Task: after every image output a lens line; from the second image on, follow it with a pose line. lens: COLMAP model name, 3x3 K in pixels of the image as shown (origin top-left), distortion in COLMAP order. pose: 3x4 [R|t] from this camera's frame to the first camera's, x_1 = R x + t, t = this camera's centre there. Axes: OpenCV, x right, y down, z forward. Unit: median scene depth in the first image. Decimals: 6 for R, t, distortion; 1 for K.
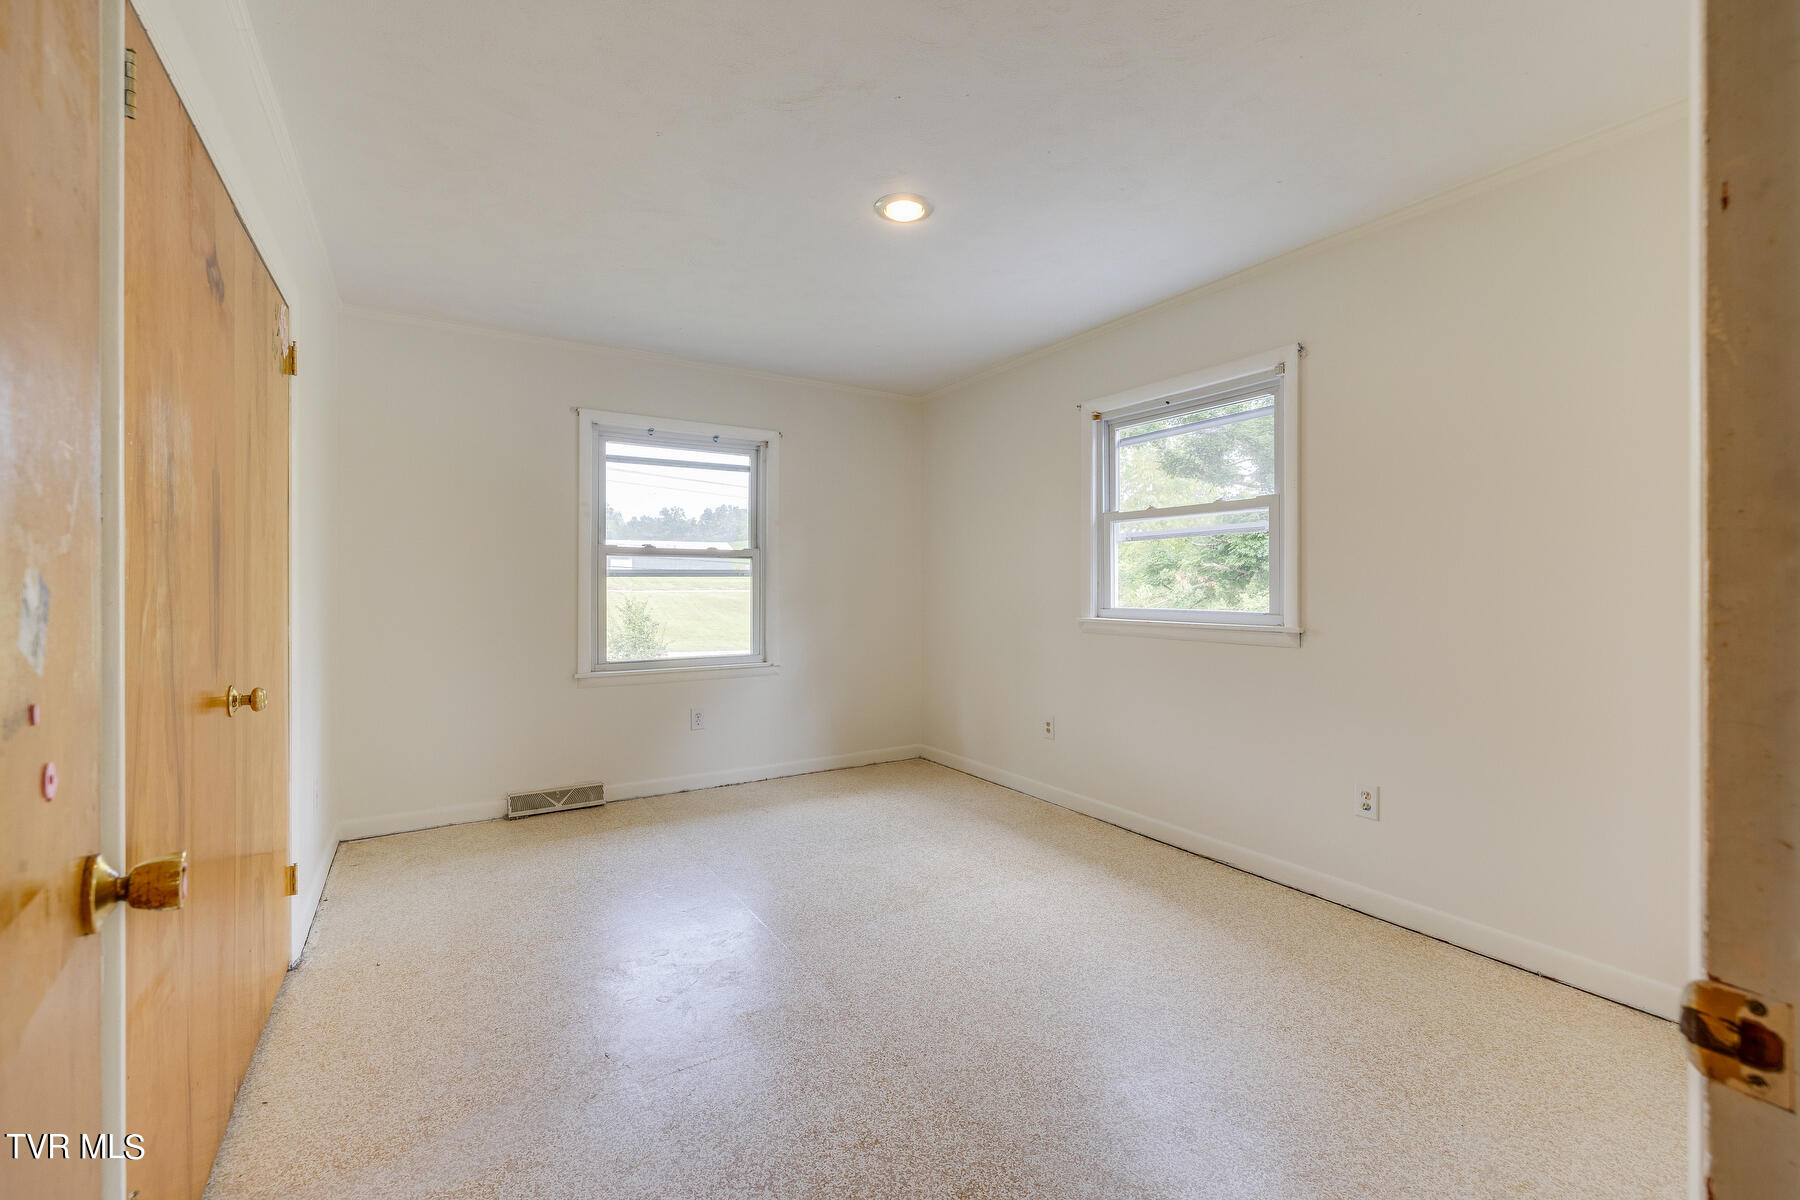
lens RADIAL K [[757.4, 0, 899.5], [0, 757.4, 588.6], [0, 0, 1]] dist [0.000382, 0.000076]
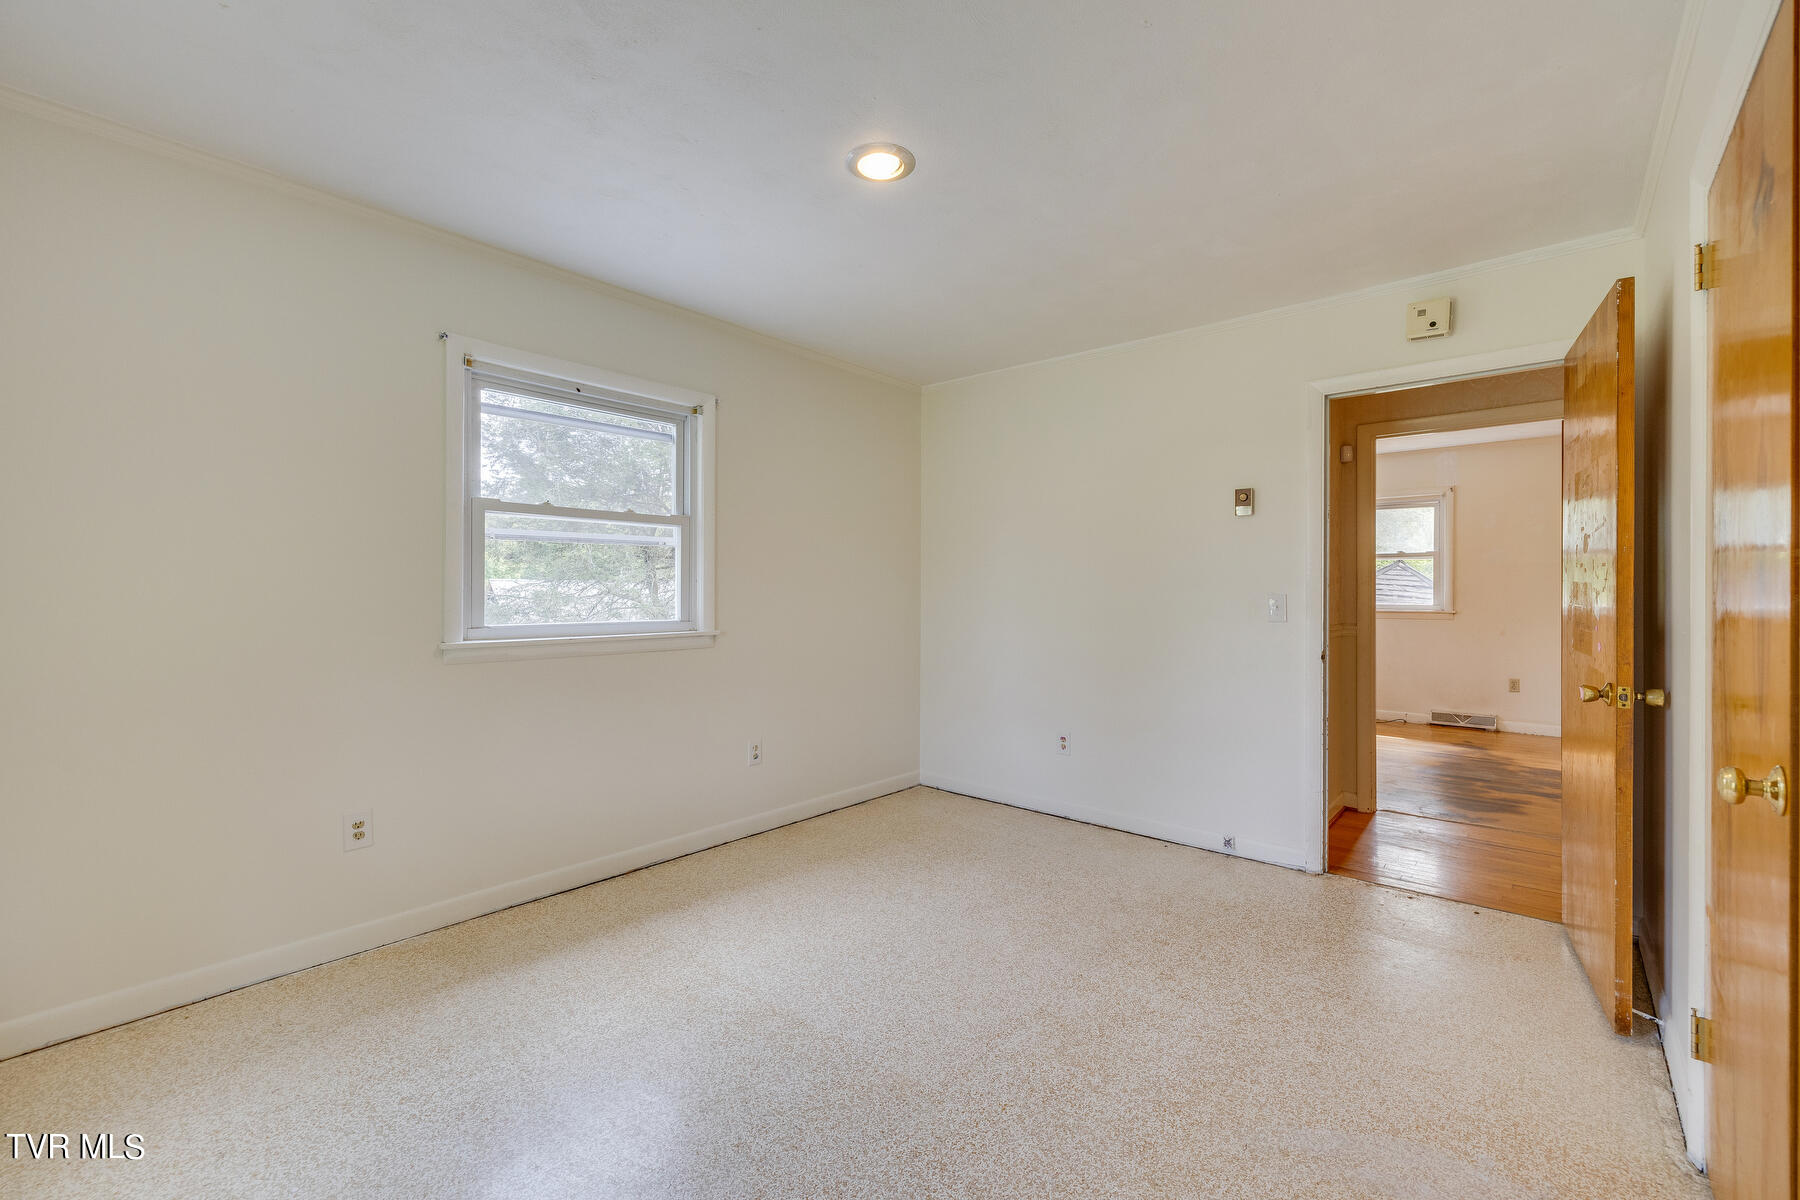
lens RADIAL K [[757.4, 0, 899.3], [0, 757.4, 596.6], [0, 0, 1]] dist [0.000382, 0.000076]
pose [[-0.295962, -0.006905, 0.955175, -0.638746], [0.002320, 0.999966, 0.007948, -0.010565], [-0.955197, 0.004568, -0.295936, 0.955021]]
